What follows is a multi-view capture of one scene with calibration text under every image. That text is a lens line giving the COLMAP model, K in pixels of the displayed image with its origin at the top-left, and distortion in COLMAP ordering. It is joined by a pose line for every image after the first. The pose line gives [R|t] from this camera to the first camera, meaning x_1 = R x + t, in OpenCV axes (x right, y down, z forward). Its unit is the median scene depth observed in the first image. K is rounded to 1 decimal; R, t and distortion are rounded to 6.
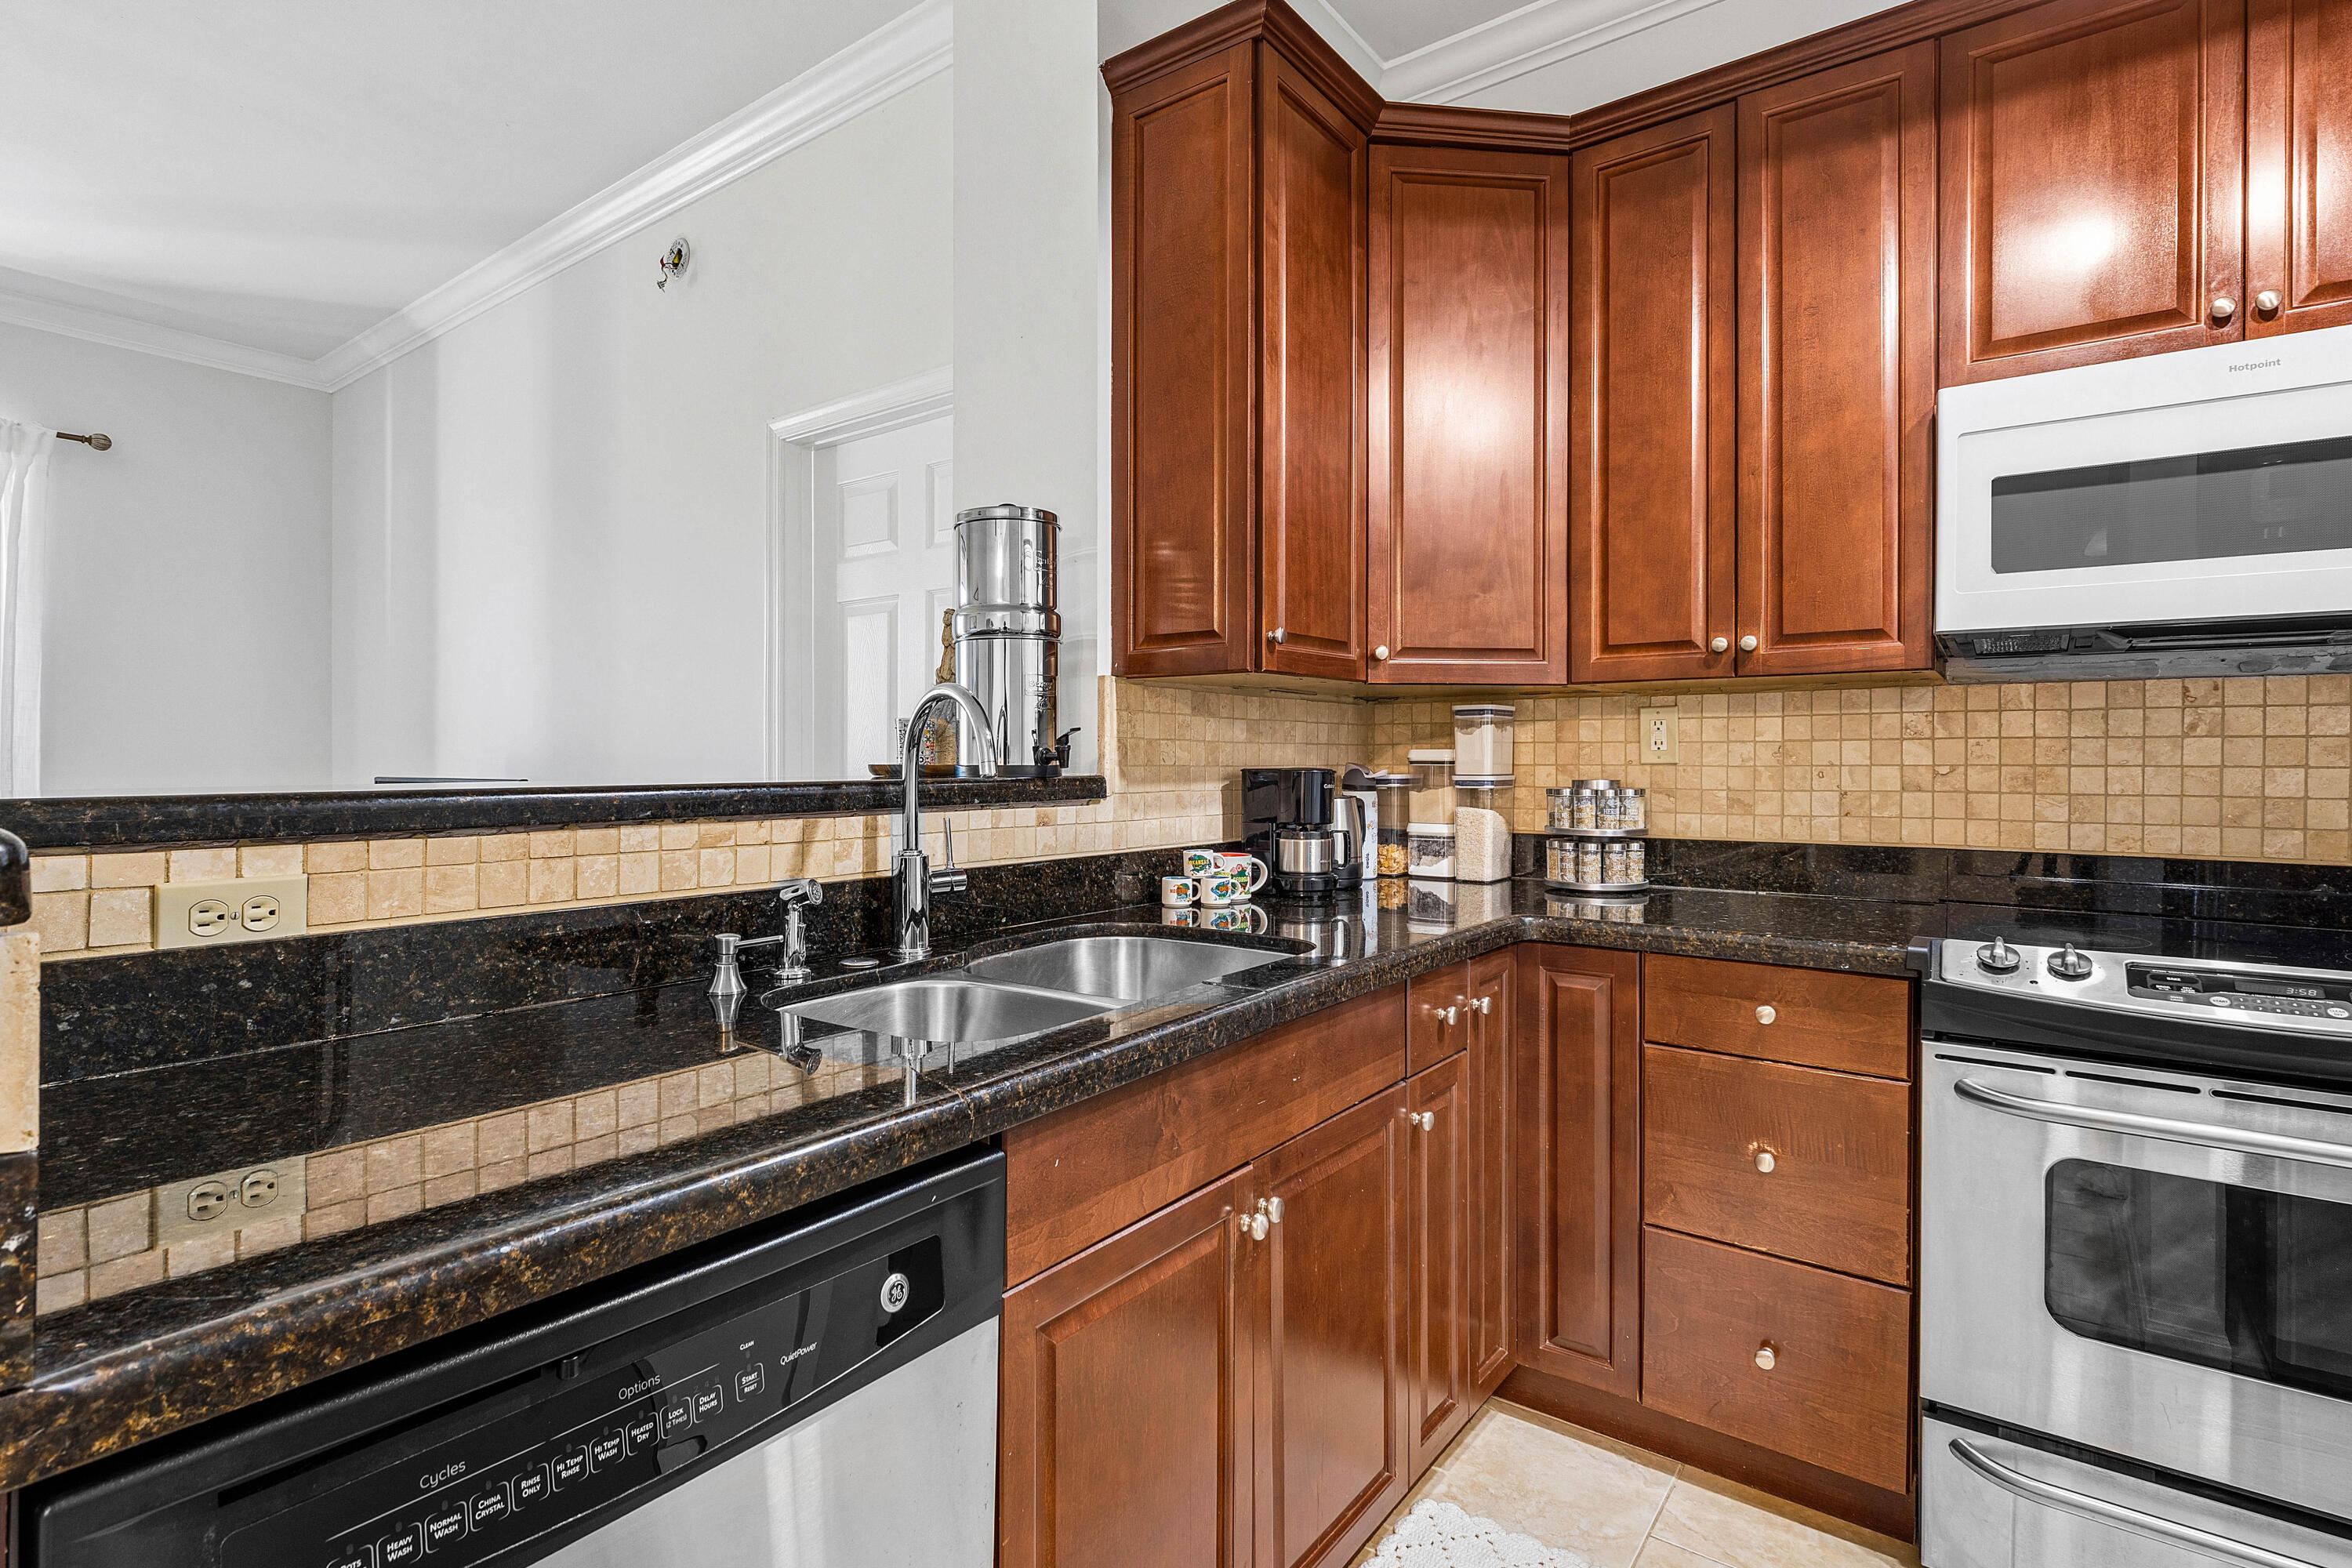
lens RADIAL K [[1139.9, 0, 1220.9], [0, 1139.9, 745.5], [0, 0, 1]] dist [0.002986, -0.000891]
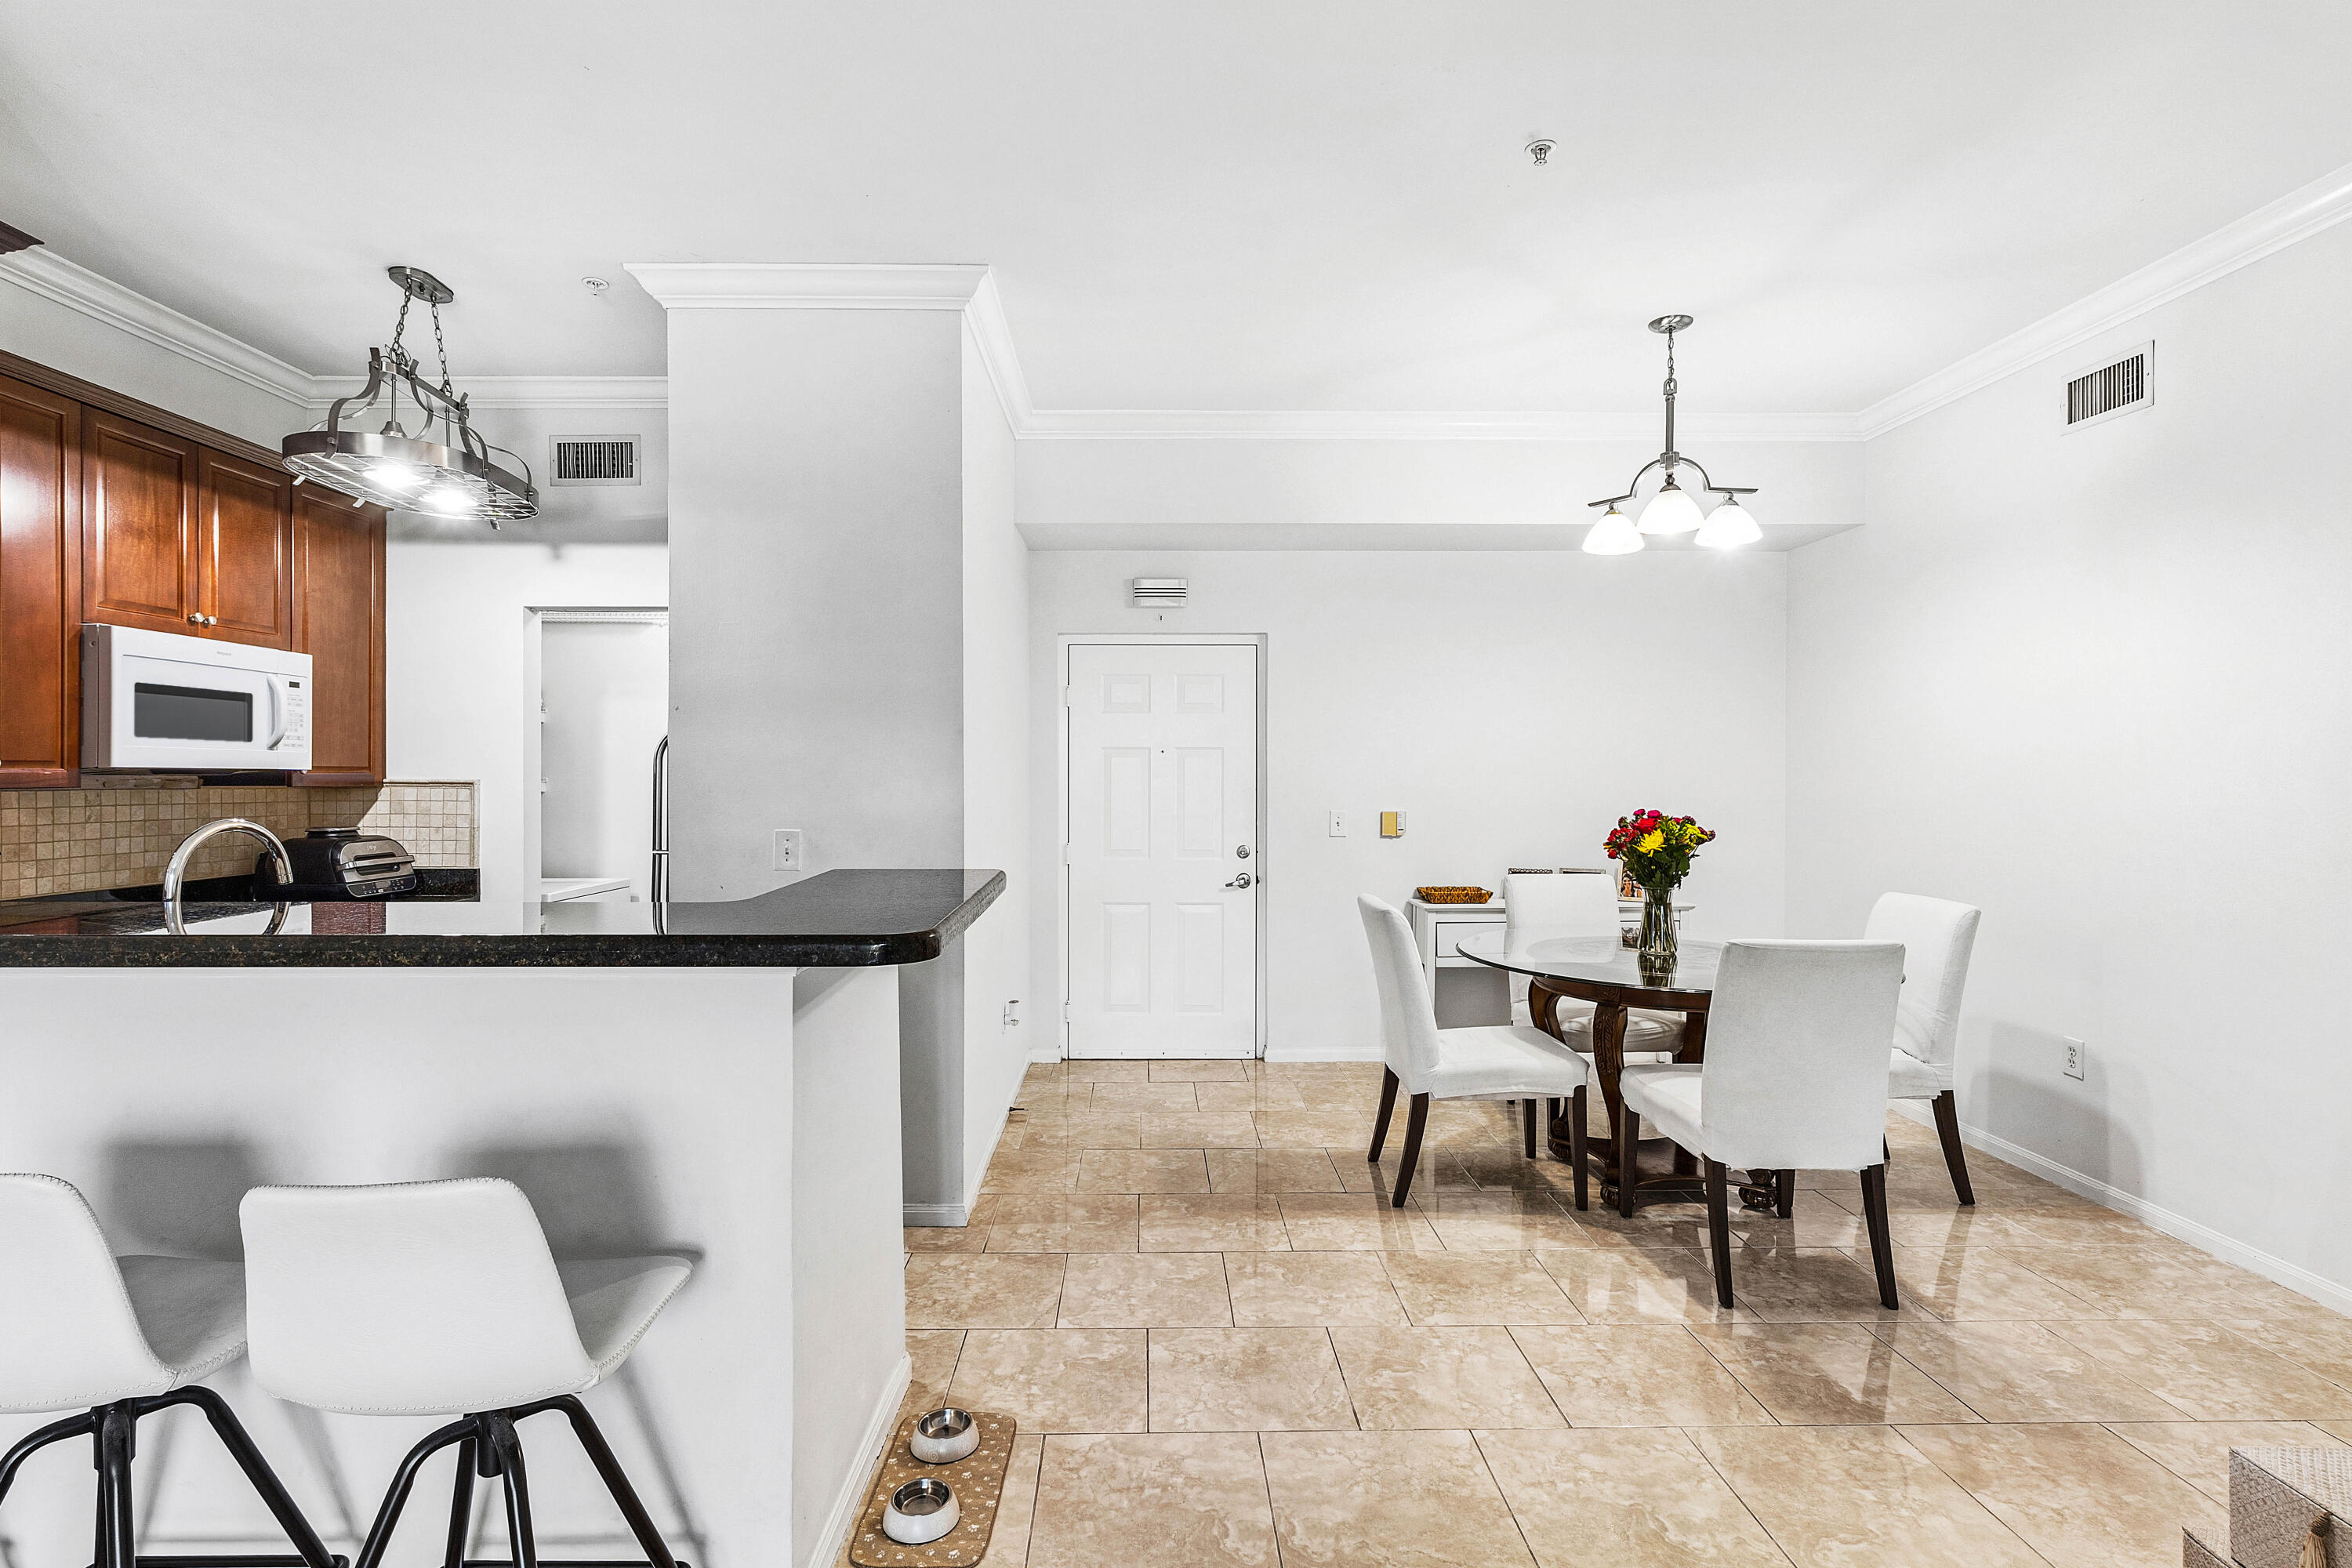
lens RADIAL K [[1139.9, 0, 1175.1], [0, 1139.9, 787.0], [0, 0, 1]] dist [0.002986, -0.000891]
pose [[-0.598450, -0.009842, 0.801100, -1.515905], [-0.011299, 0.999929, 0.003844, -0.085395], [-0.801081, -0.006751, -0.598518, 0.675284]]
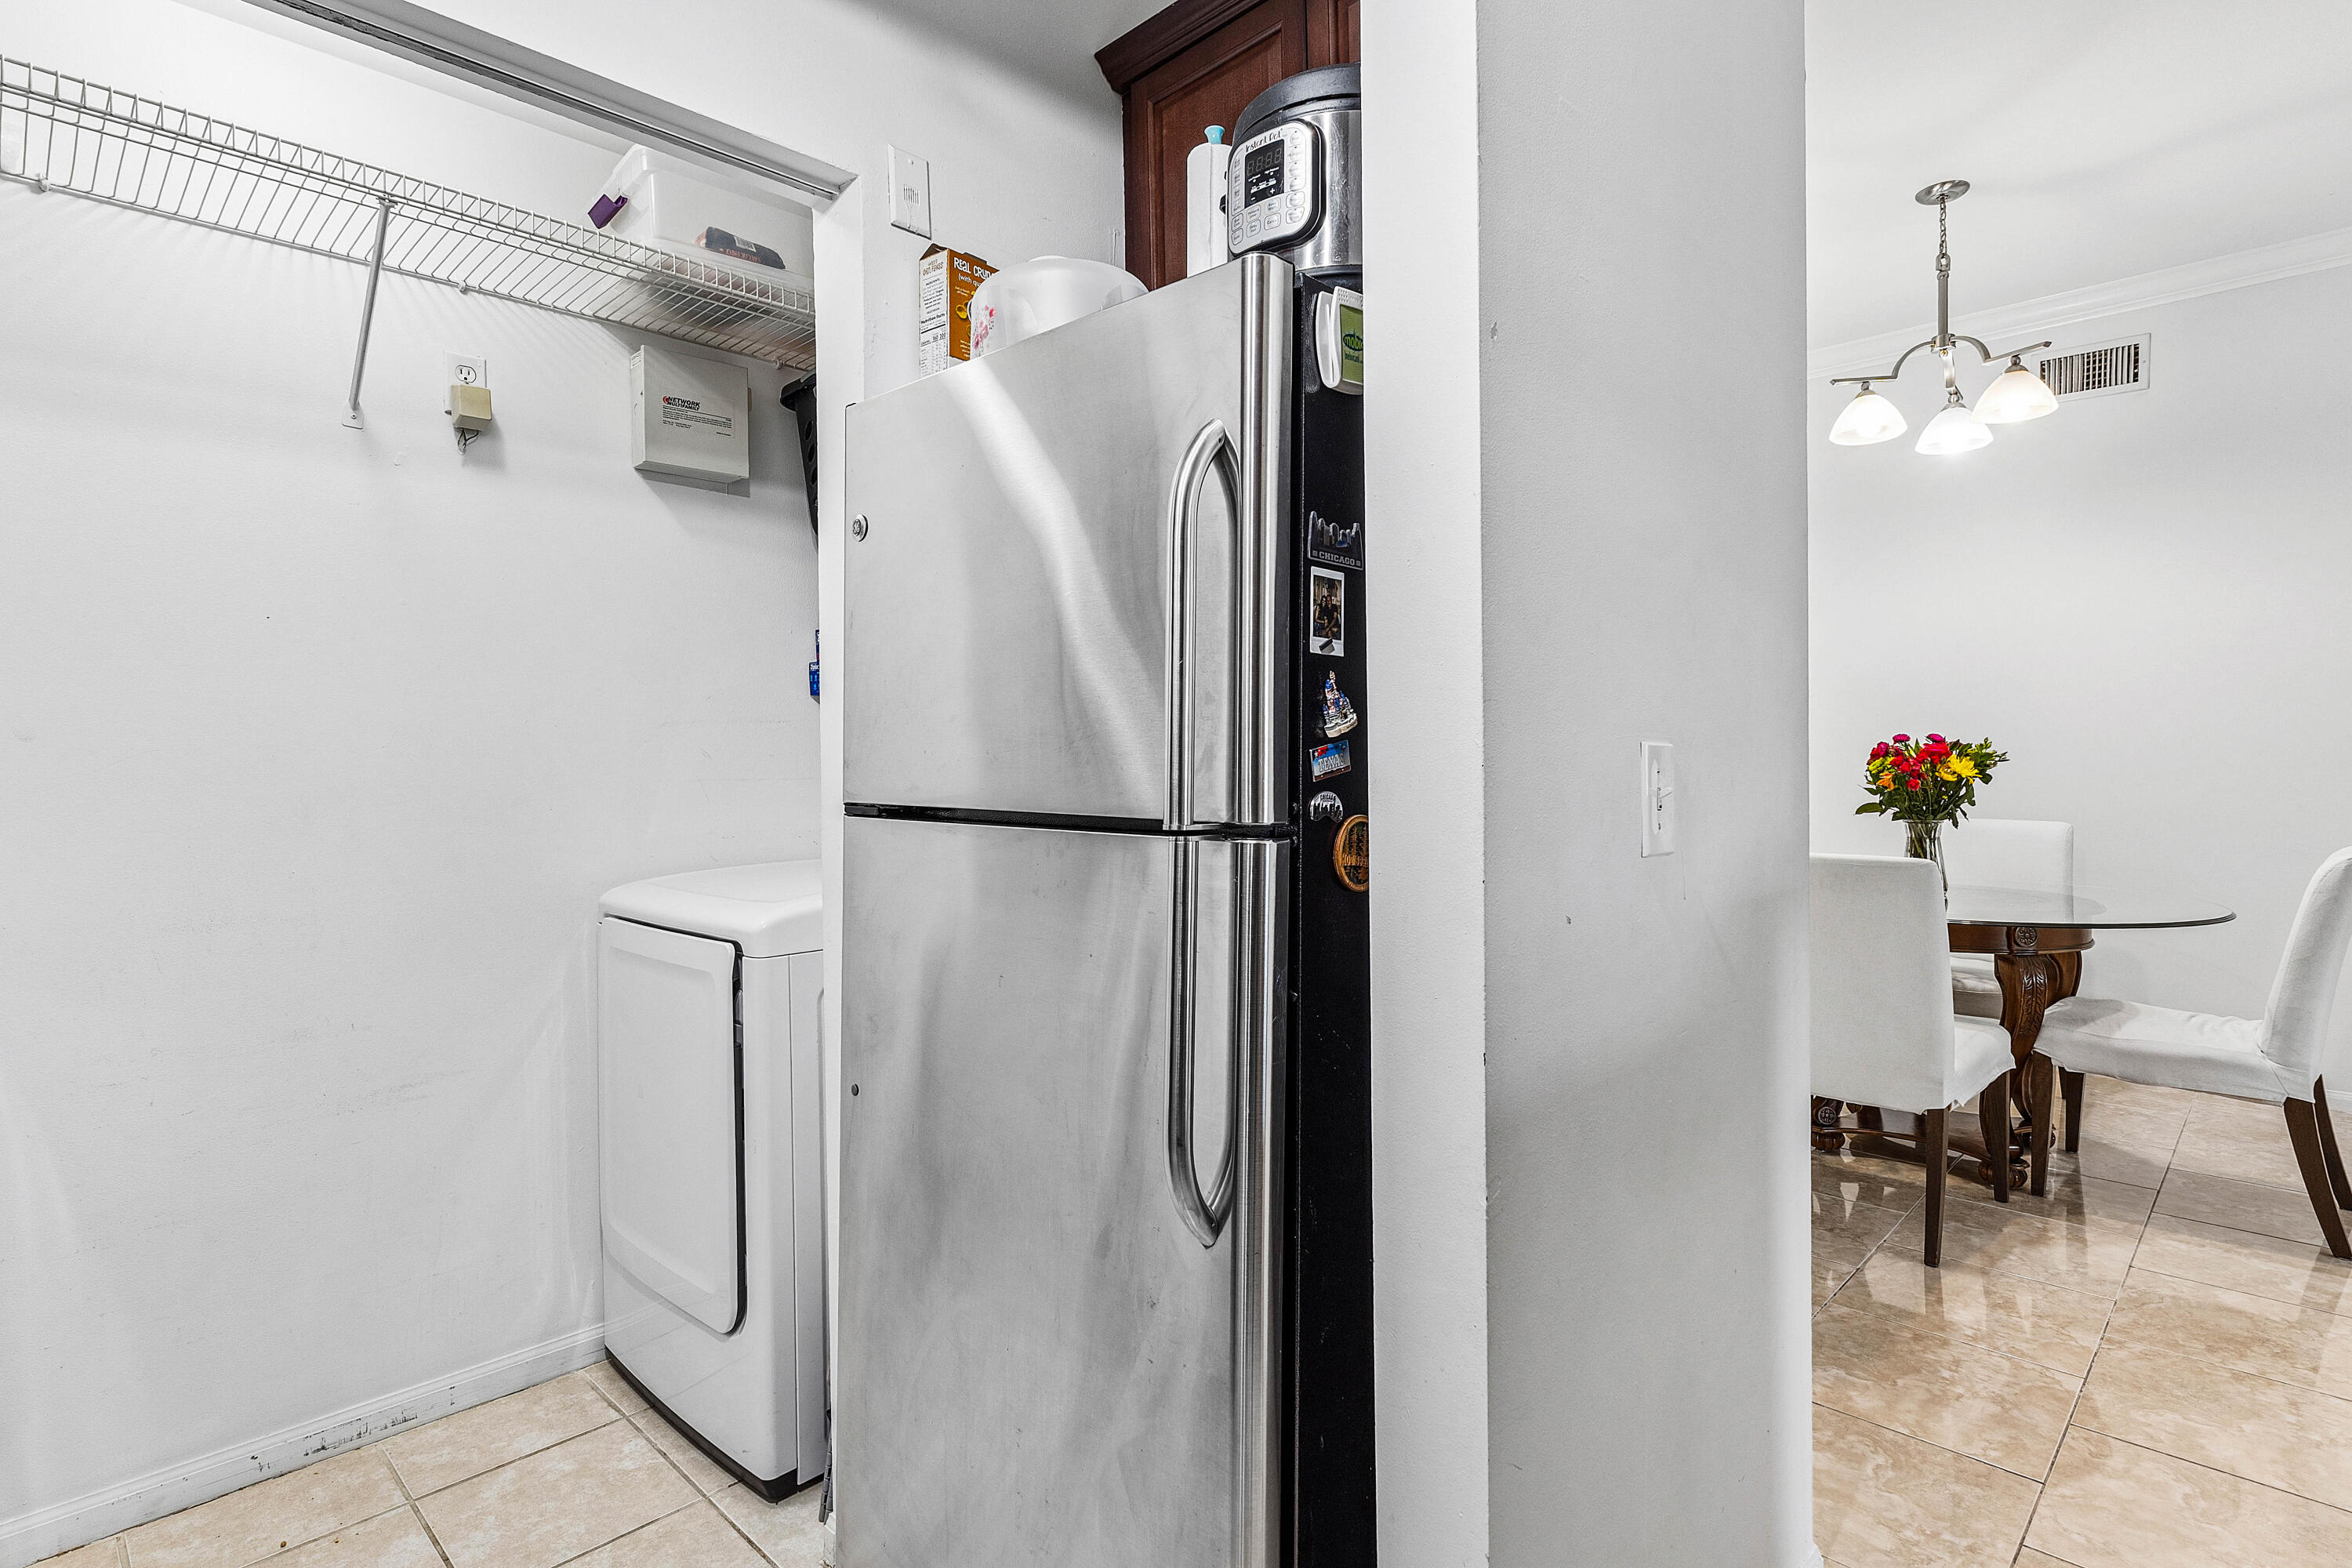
lens RADIAL K [[1139.9, 0, 1169.9], [0, 1139.9, 778.2], [0, 0, 1]] dist [0.002986, -0.000891]
pose [[-0.986362, 0.005324, 0.164502, 0.363206], [0.005769, 0.999981, 0.002224, 0.007696], [-0.164488, 0.003142, -0.986374, 0.762461]]
